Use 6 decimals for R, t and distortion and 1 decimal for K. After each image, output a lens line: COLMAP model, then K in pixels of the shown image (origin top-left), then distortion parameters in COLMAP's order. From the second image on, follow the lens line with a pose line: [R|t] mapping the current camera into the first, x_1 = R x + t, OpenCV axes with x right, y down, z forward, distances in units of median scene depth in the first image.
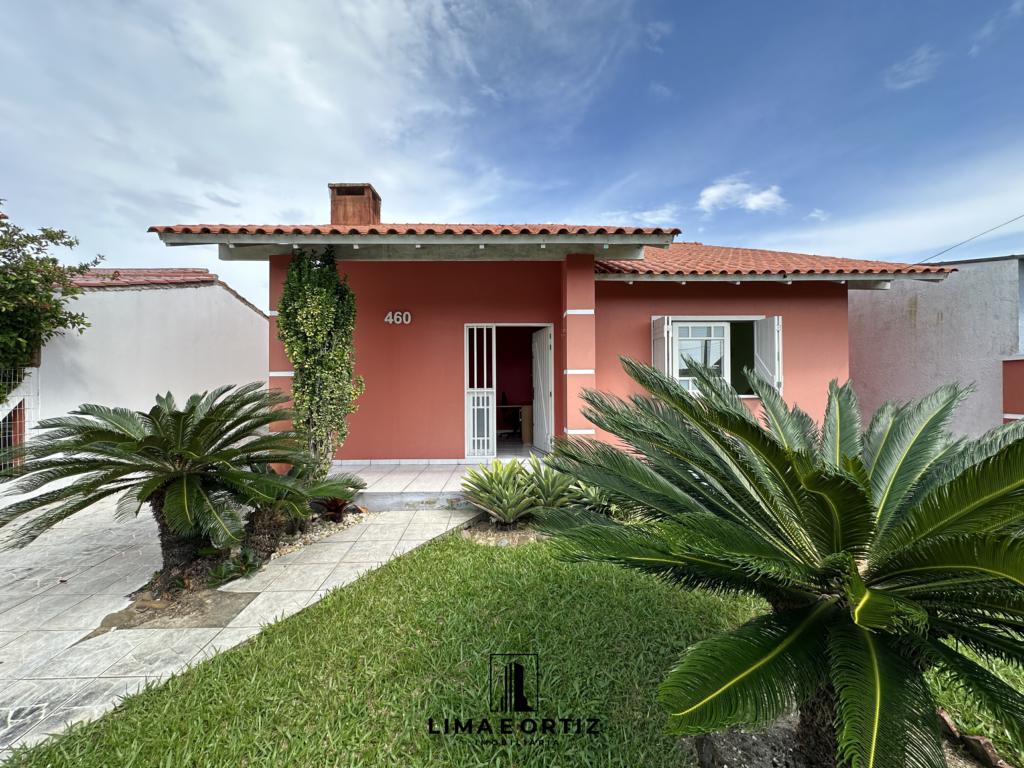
lens RADIAL K [[408.7, 0, 513.7], [0, 408.7, 389.3], [0, 0, 1]] dist [-0.006723, 0.002692]
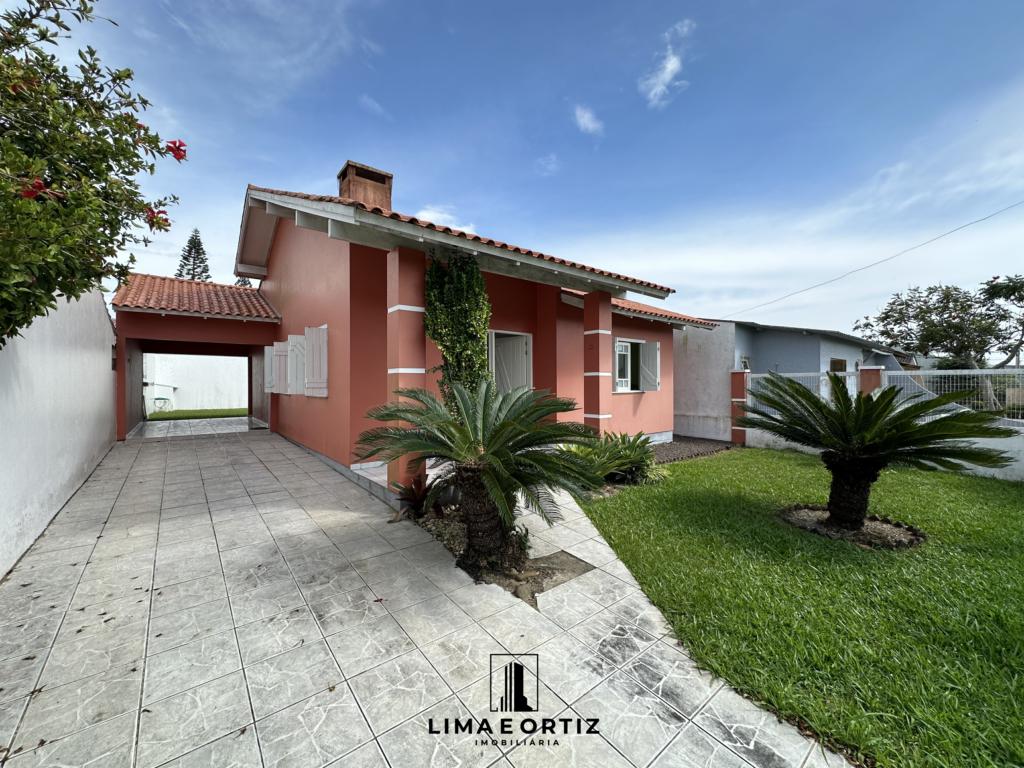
lens RADIAL K [[408.7, 0, 512.6], [0, 408.7, 379.5], [0, 0, 1]] dist [-0.006723, 0.002692]
pose [[0.779653, 0.013024, 0.626076, -0.789077], [0.010074, 0.999393, -0.033335, 0.019126], [-0.626130, 0.032297, 0.779049, 0.073590]]
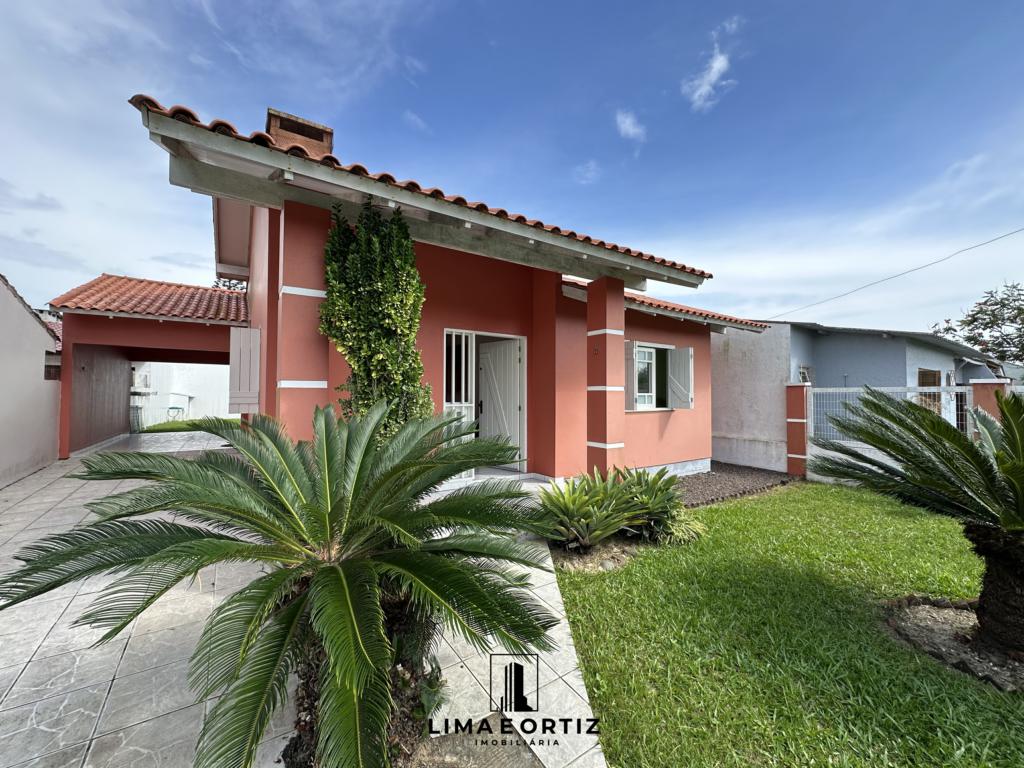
lens RADIAL K [[408.7, 0, 513.1], [0, 408.7, 386.9], [0, 0, 1]] dist [-0.006723, 0.002692]
pose [[0.833410, 0.020422, 0.552278, -0.514050], [0.000742, 0.999275, -0.038070, -0.002715], [-0.552655, 0.032137, 0.832791, 0.216619]]
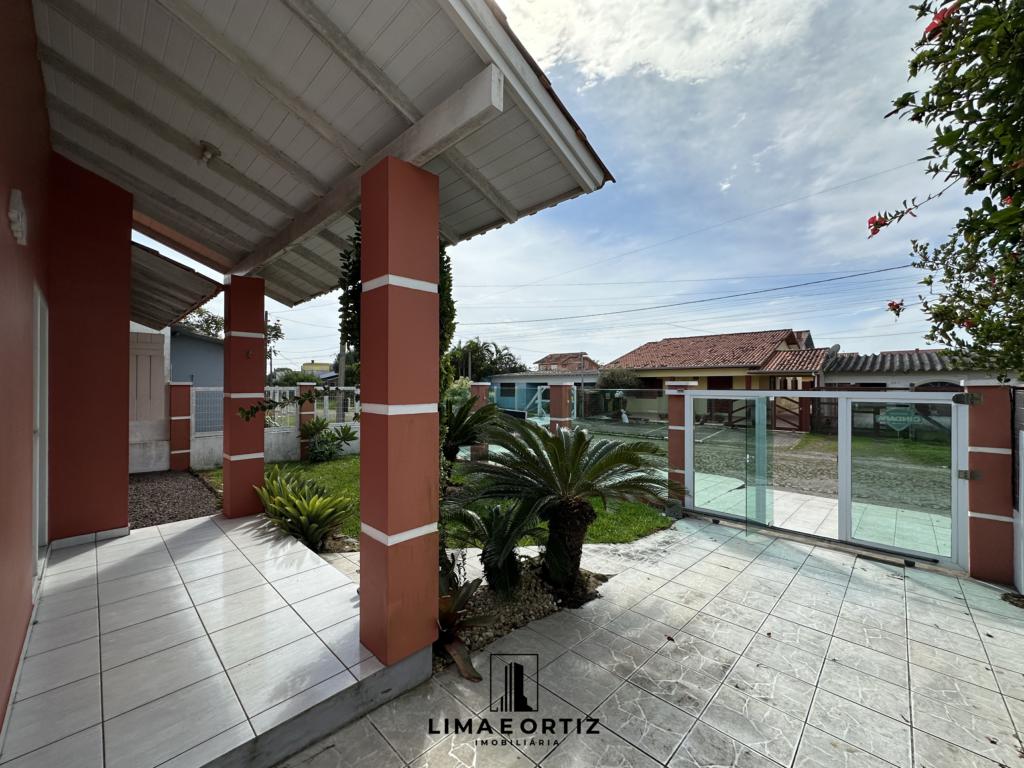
lens RADIAL K [[408.7, 0, 513.0], [0, 408.7, 381.3], [0, 0, 1]] dist [-0.006723, 0.002692]
pose [[-0.718188, 0.012723, 0.695732, -0.814869], [0.018100, 0.999836, 0.000400, -0.049392], [-0.695613, 0.012880, -0.718301, 1.021945]]
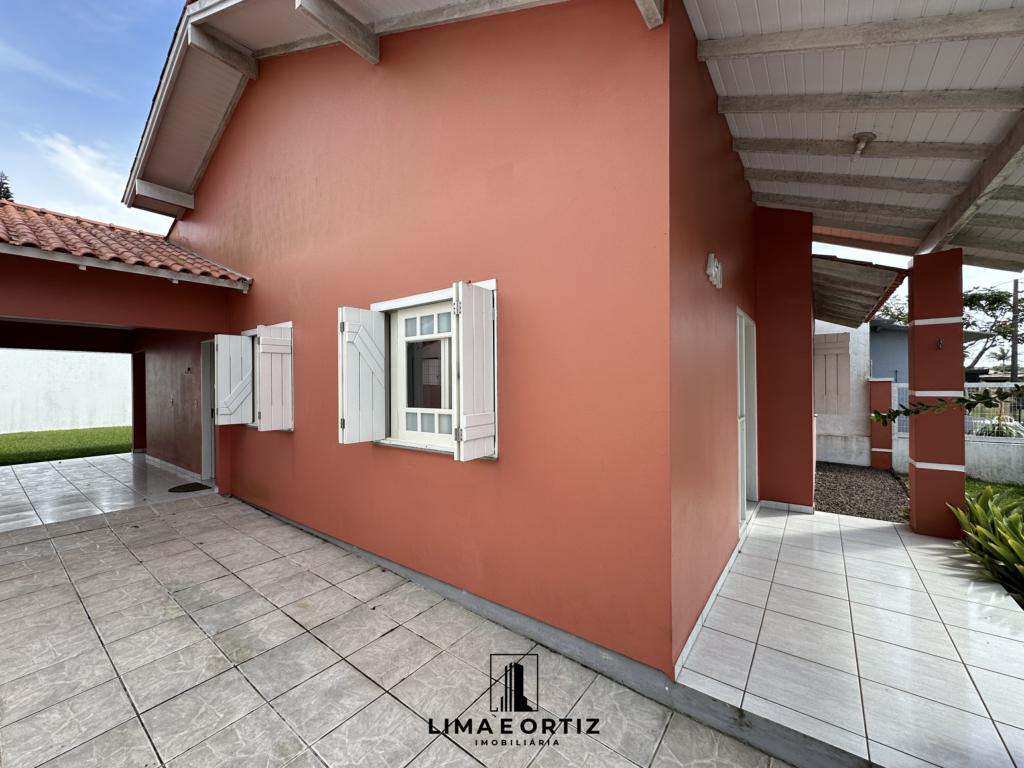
lens RADIAL K [[408.7, 0, 514.4], [0, 408.7, 379.5], [0, 0, 1]] dist [-0.006723, 0.002692]
pose [[0.604510, 0.009974, 0.796535, -0.837481], [0.020154, 0.999410, -0.027809, -0.049556], [-0.796343, 0.032865, 0.603952, 0.961392]]
